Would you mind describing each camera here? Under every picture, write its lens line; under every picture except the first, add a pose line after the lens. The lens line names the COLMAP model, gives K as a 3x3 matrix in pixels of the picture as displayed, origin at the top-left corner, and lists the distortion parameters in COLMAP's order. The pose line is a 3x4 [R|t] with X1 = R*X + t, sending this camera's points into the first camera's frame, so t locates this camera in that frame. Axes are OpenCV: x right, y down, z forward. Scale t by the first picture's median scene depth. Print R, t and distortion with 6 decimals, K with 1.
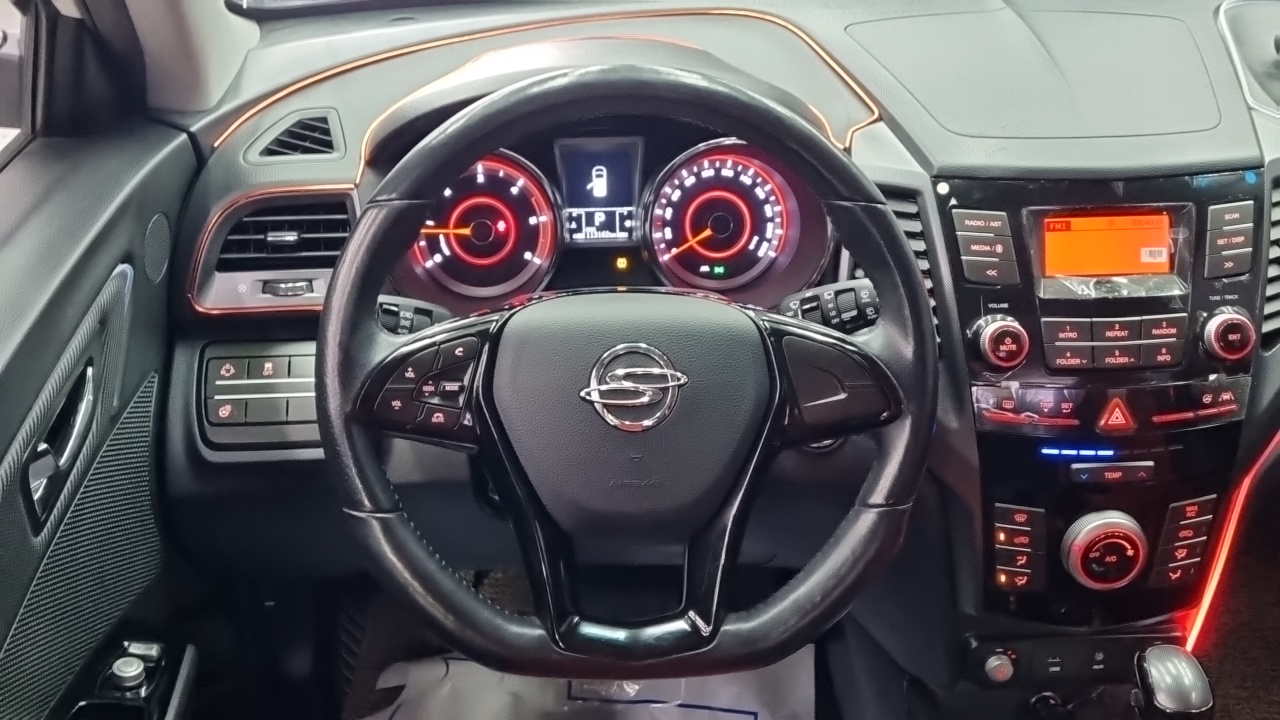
lens RADIAL K [[1458.9, 0, 635.3], [0, 1458.9, 347.1], [0, 0, 1]] dist [0.045084, 0.000000]
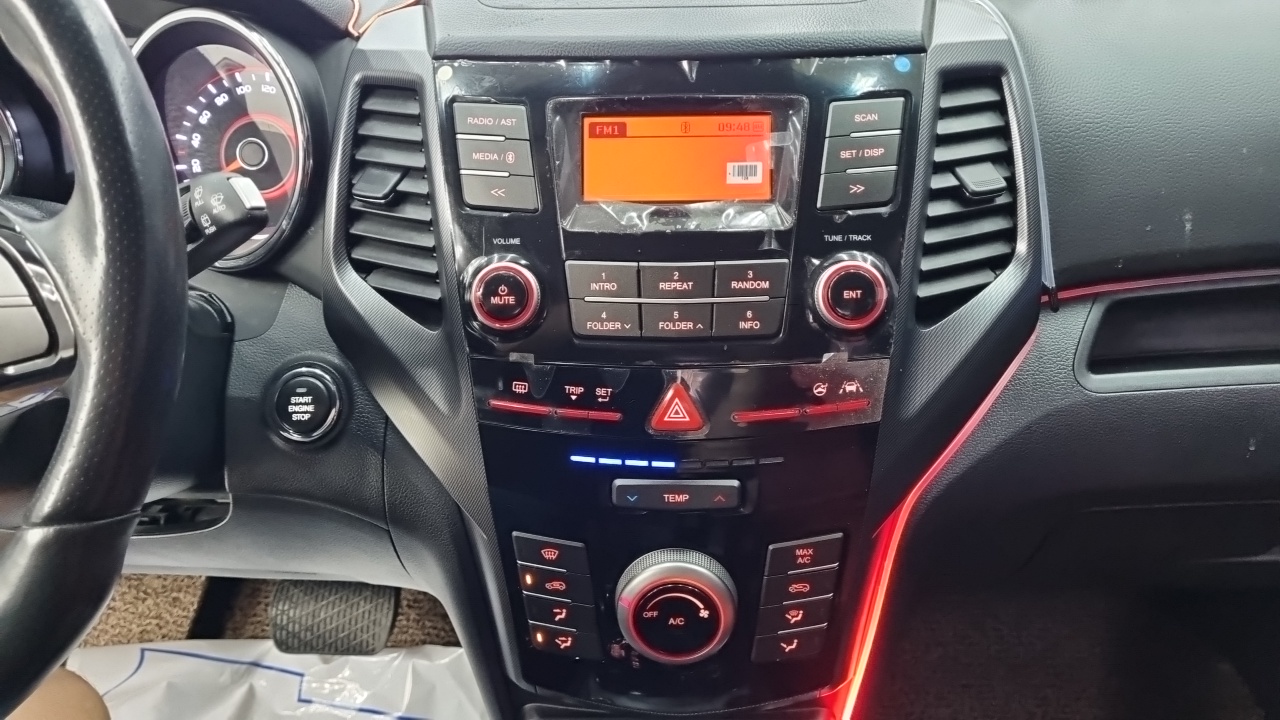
lens RADIAL K [[981.7, 0, 638.1], [0, 981.7, 361.0], [0, 0, 1]] dist [0.038014, -0.020349]
pose [[0.993100, 0.030421, -0.113261, 0.345643], [-0.033110, 0.999211, -0.021936, 0.033634], [0.112504, 0.025535, 0.993323, 0.528787]]
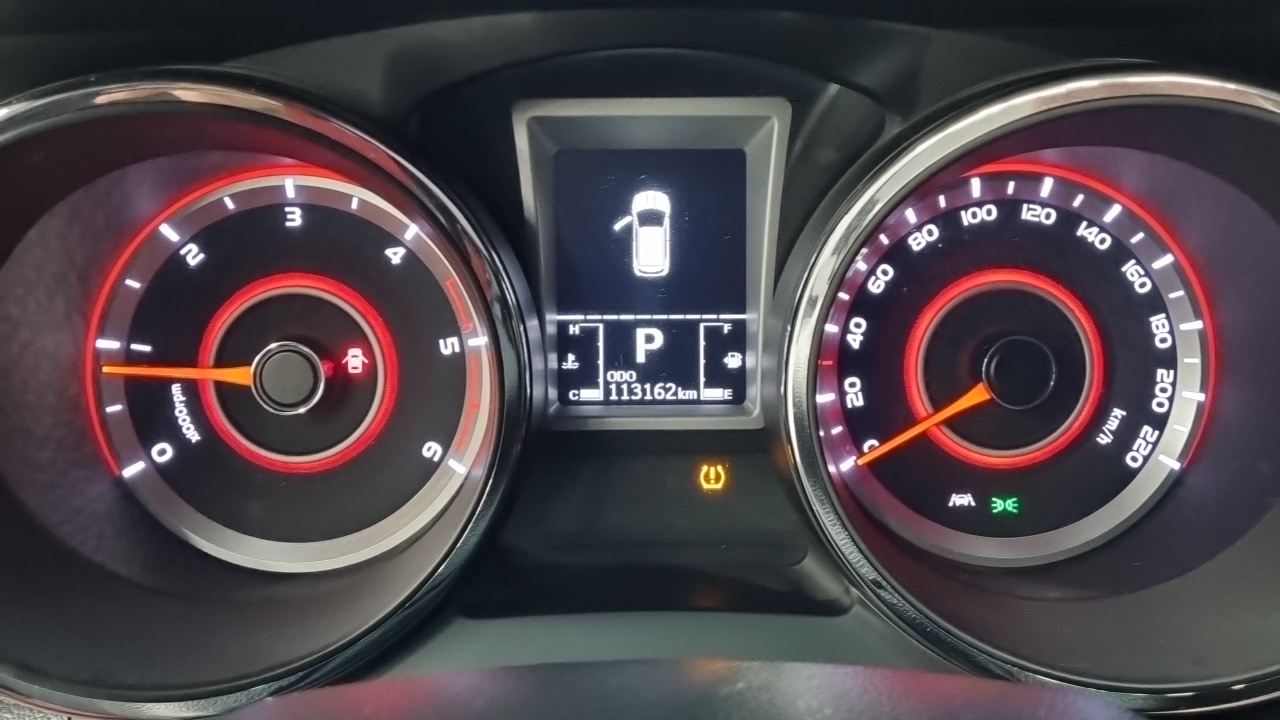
lens RADIAL K [[981.7, 0, 614.0], [0, 981.7, 316.0], [0, 0, 1]] dist [0.038014, -0.020349]
pose [[0.996252, 0.021311, -0.083837, -0.014395], [-0.027626, 0.996809, -0.074893, -0.082070], [0.081973, 0.076928, 0.993661, 0.821282]]
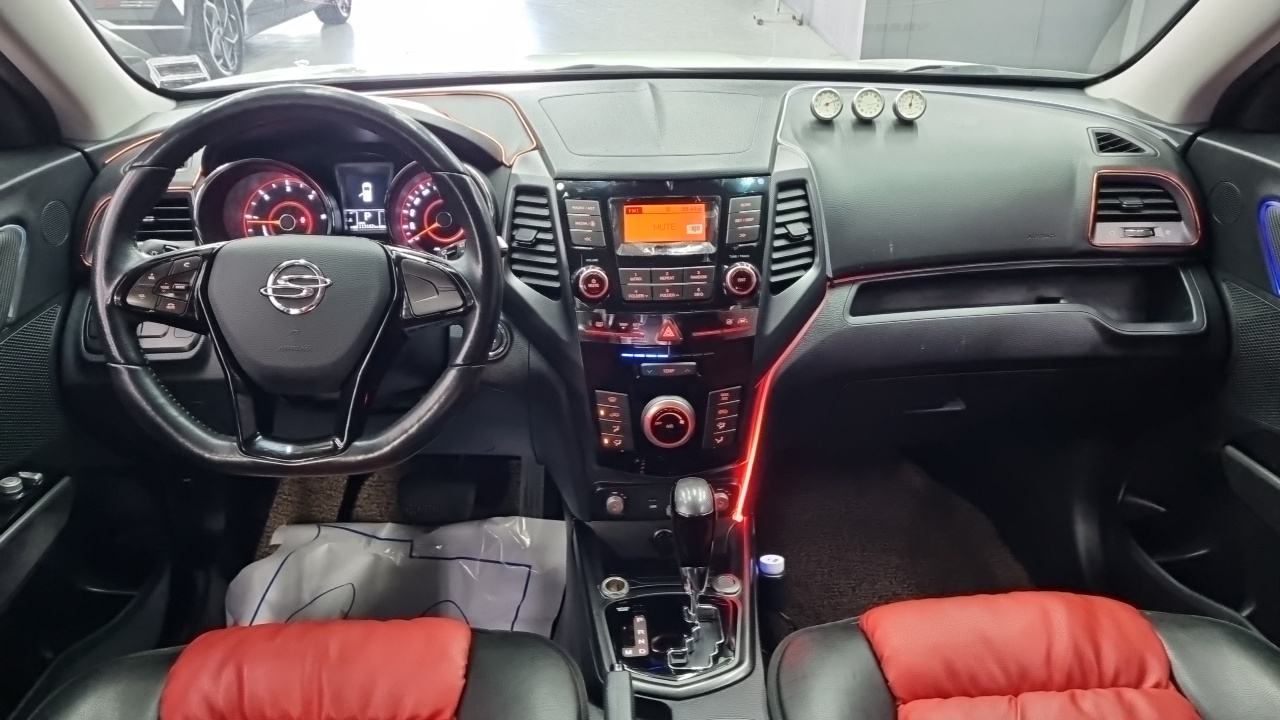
lens RADIAL K [[981.7, 0, 637.0], [0, 981.7, 359.8], [0, 0, 1]] dist [0.038014, -0.020349]
pose [[0.999514, 0.003206, -0.031009, 0.313496], [-0.004800, 0.998663, -0.051461, 0.124637], [0.030803, 0.051585, 0.998193, -0.031830]]
